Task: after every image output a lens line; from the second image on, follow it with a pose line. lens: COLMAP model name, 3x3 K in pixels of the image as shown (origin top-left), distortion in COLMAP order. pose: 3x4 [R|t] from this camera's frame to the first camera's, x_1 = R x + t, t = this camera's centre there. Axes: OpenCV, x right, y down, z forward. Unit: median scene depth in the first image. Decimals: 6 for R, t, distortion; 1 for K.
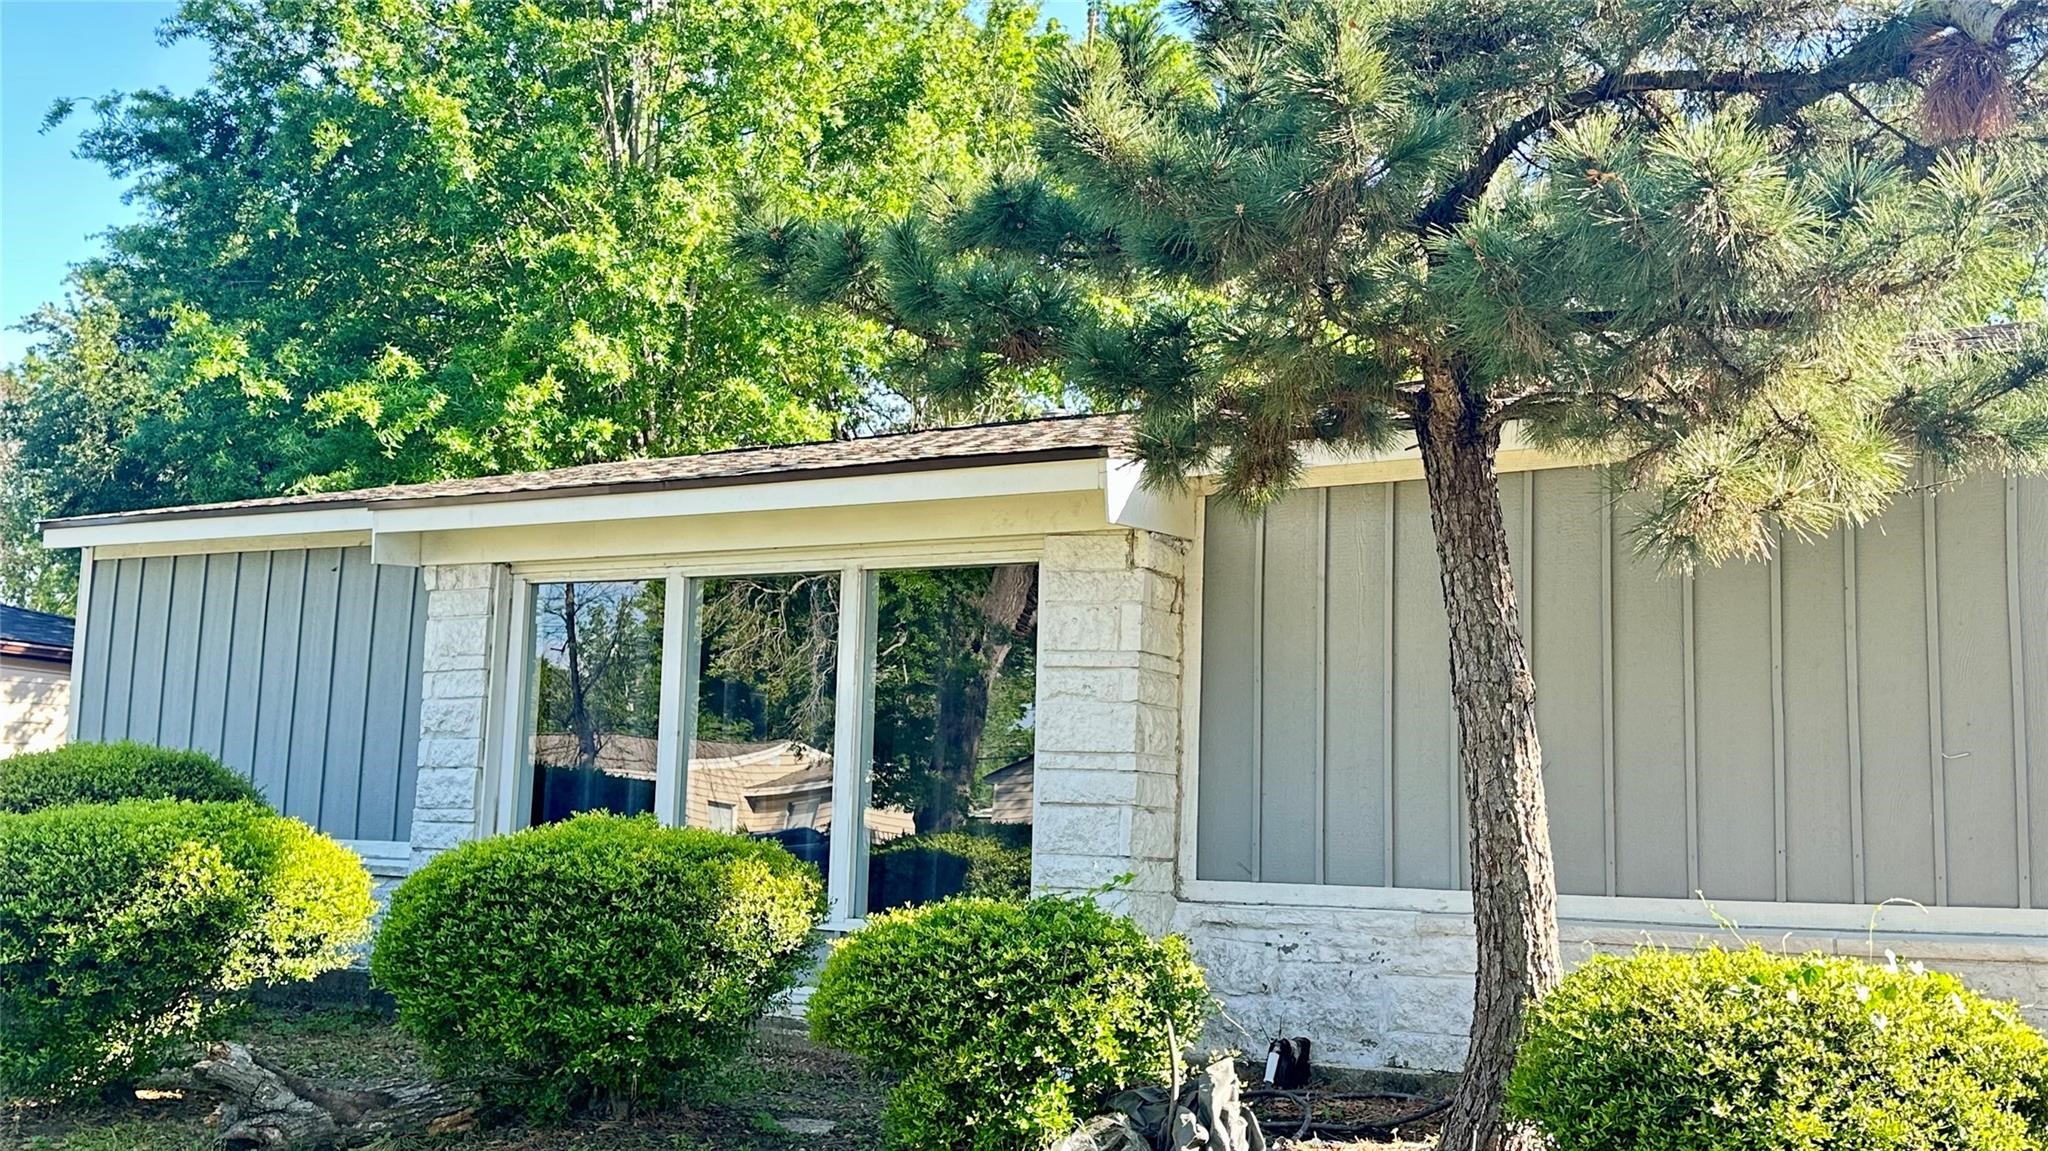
lens RADIAL K [[2113.1, 0, 1028.5], [0, 2113.1, 562.3], [0, 0, 1]] dist [0.220292, -0.494833]
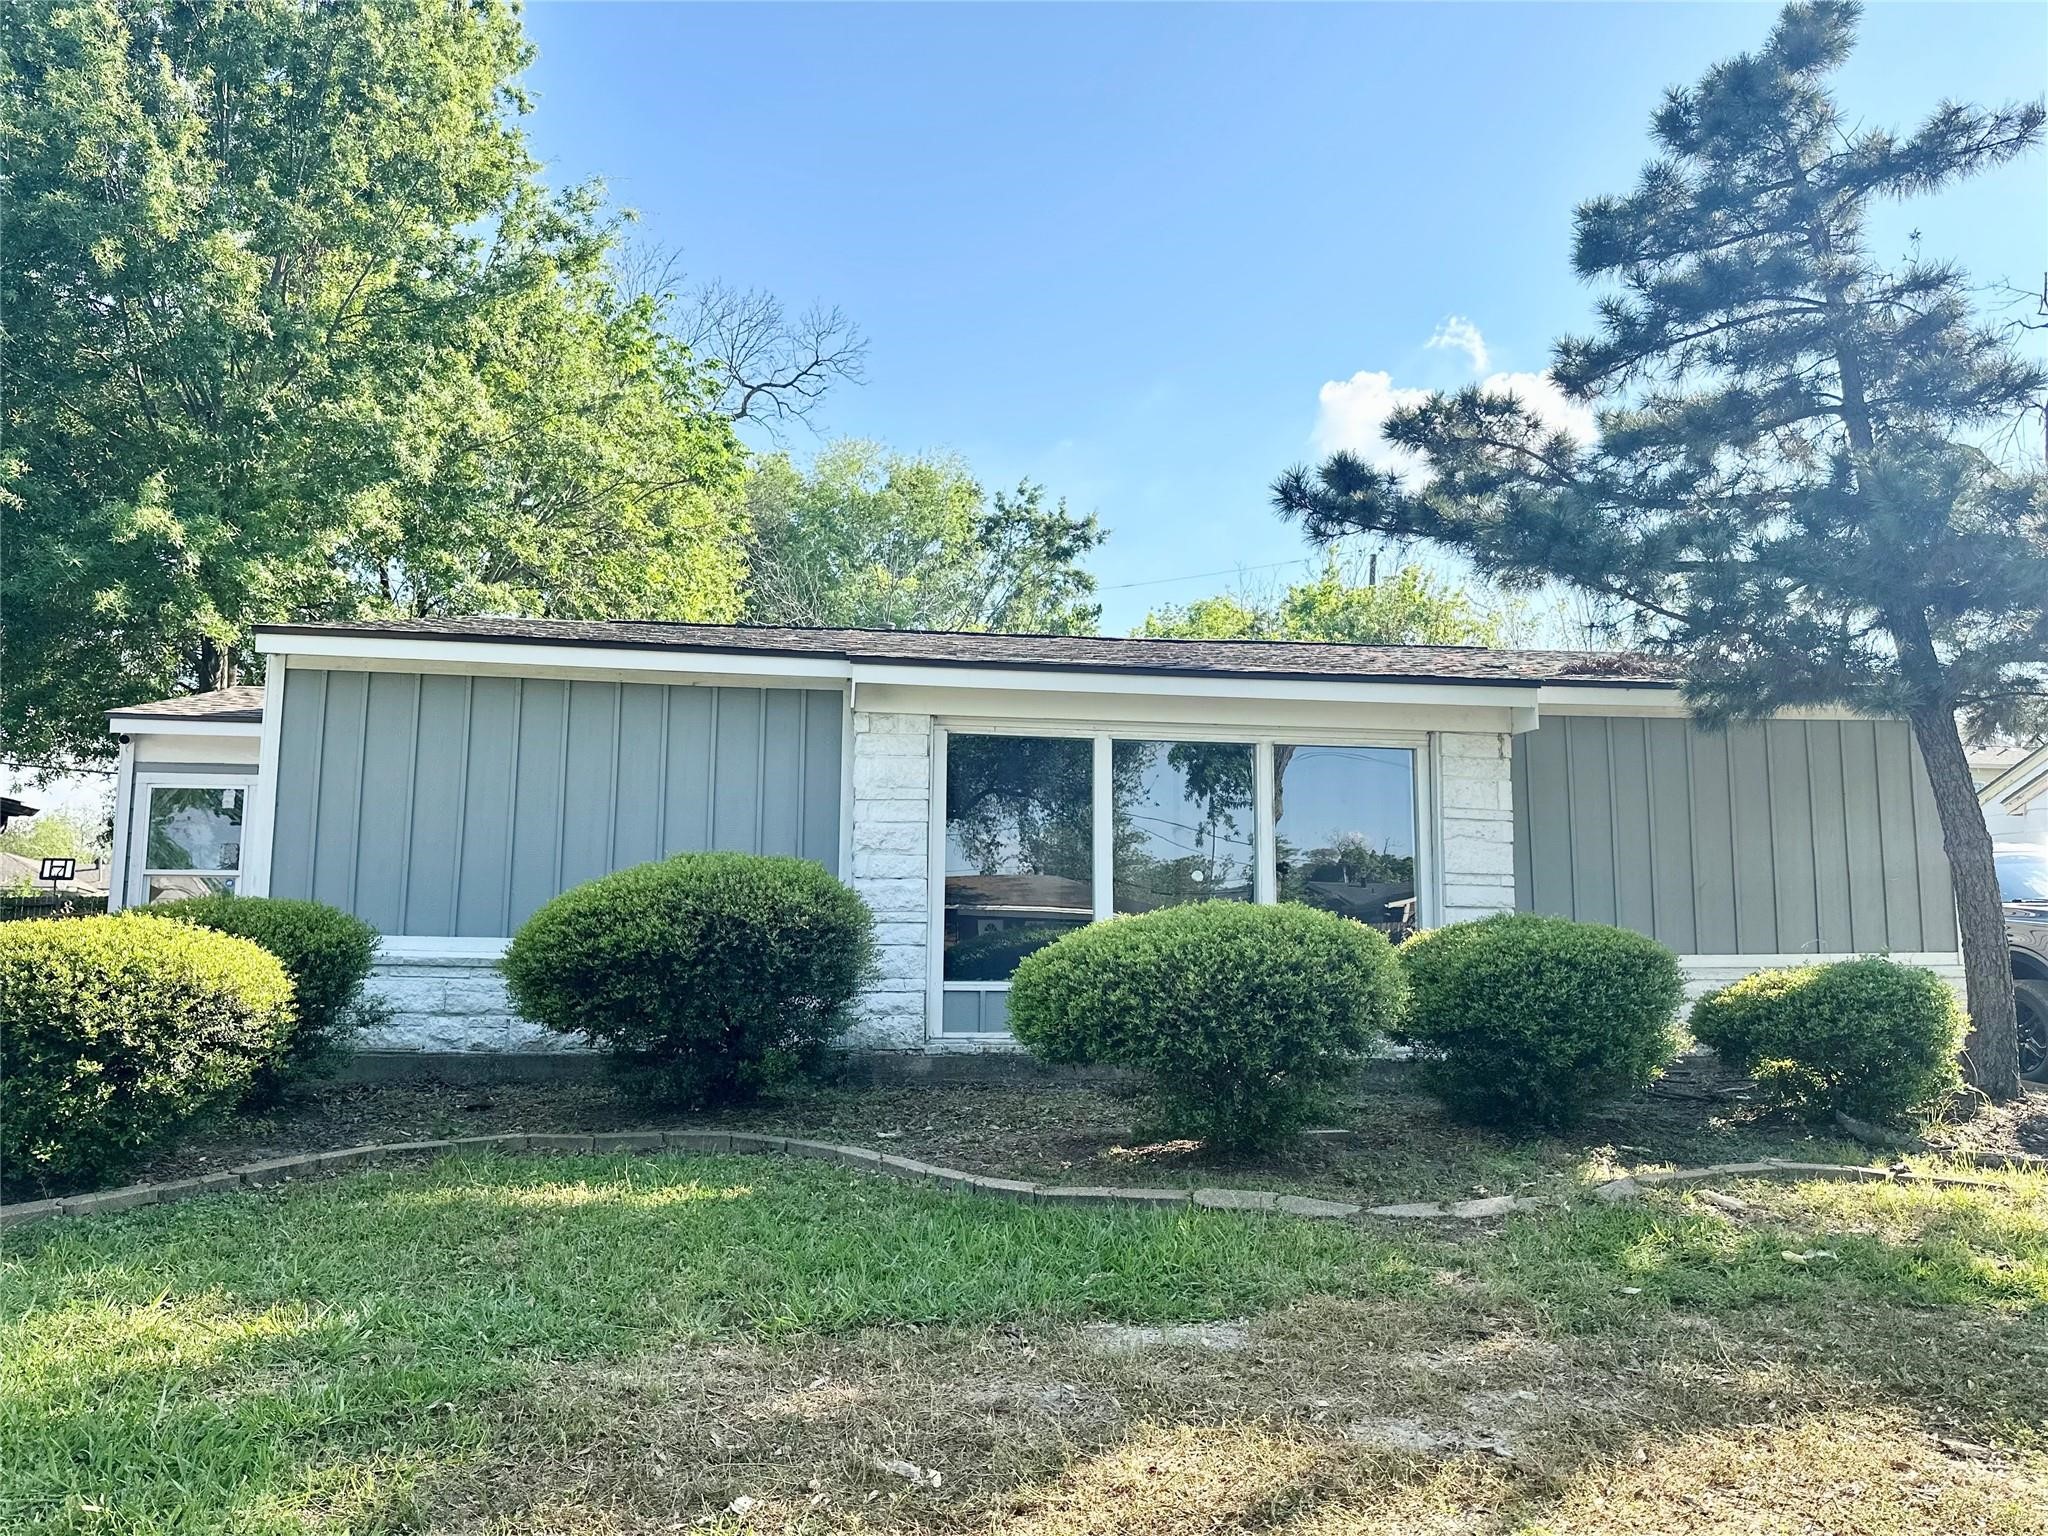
lens RADIAL K [[1462.9, 0, 1021.3], [0, 1462.9, 771.2], [0, 0, 1]] dist [0.132175, -0.126623]
pose [[0.760466, 0.054502, 0.647087, -0.764475], [-0.065504, 0.997827, -0.007063, 0.035897], [-0.646066, -0.037016, 0.762383, 0.317944]]
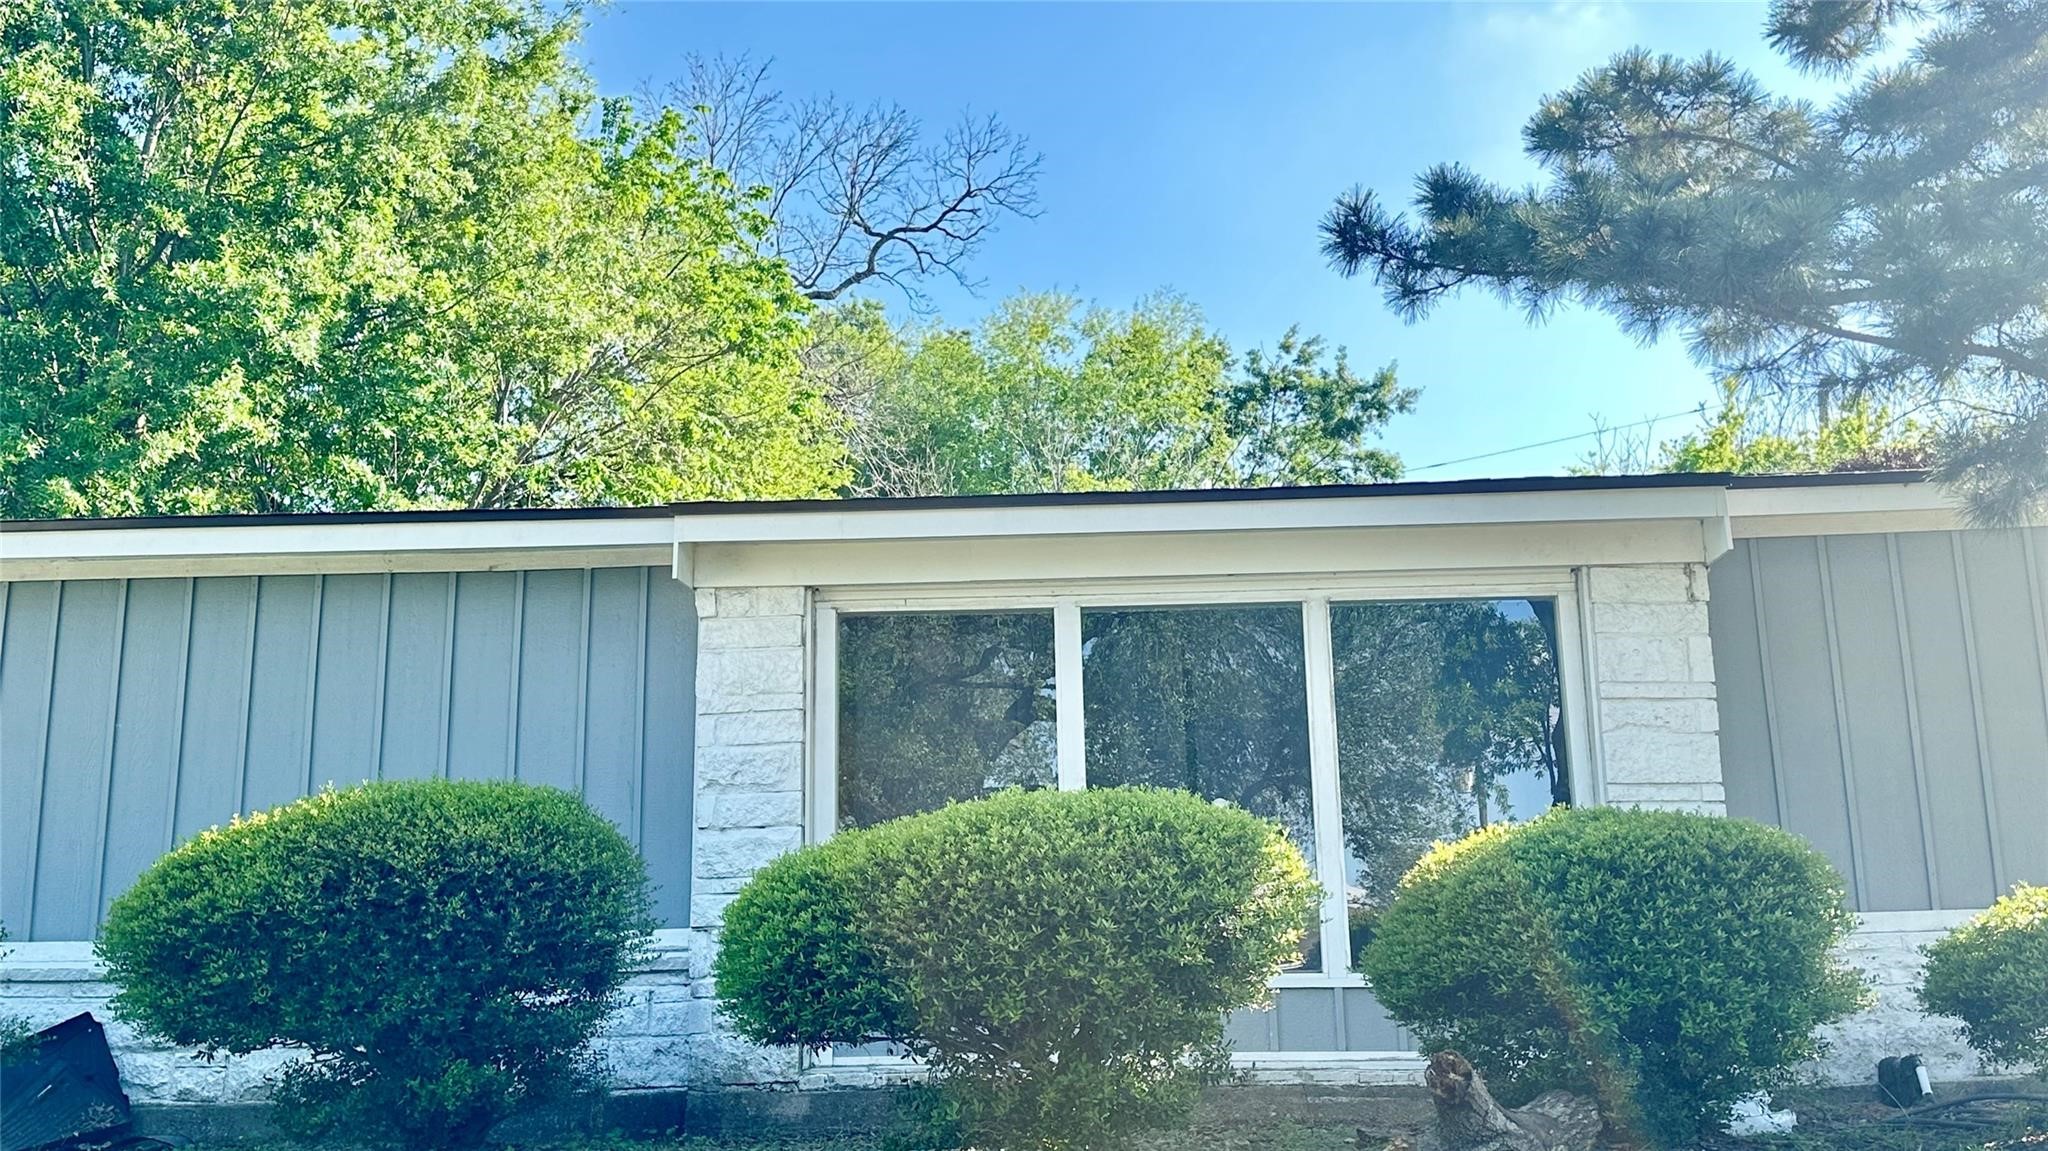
lens RADIAL K [[2113.1, 0, 1028.5], [0, 2113.1, 562.3], [0, 0, 1]] dist [0.220292, -0.494833]
pose [[0.867157, 0.066338, 0.493596, -0.596161], [-0.015679, 0.994234, -0.106077, 0.079832], [-0.497787, 0.084246, 0.863198, 0.223975]]
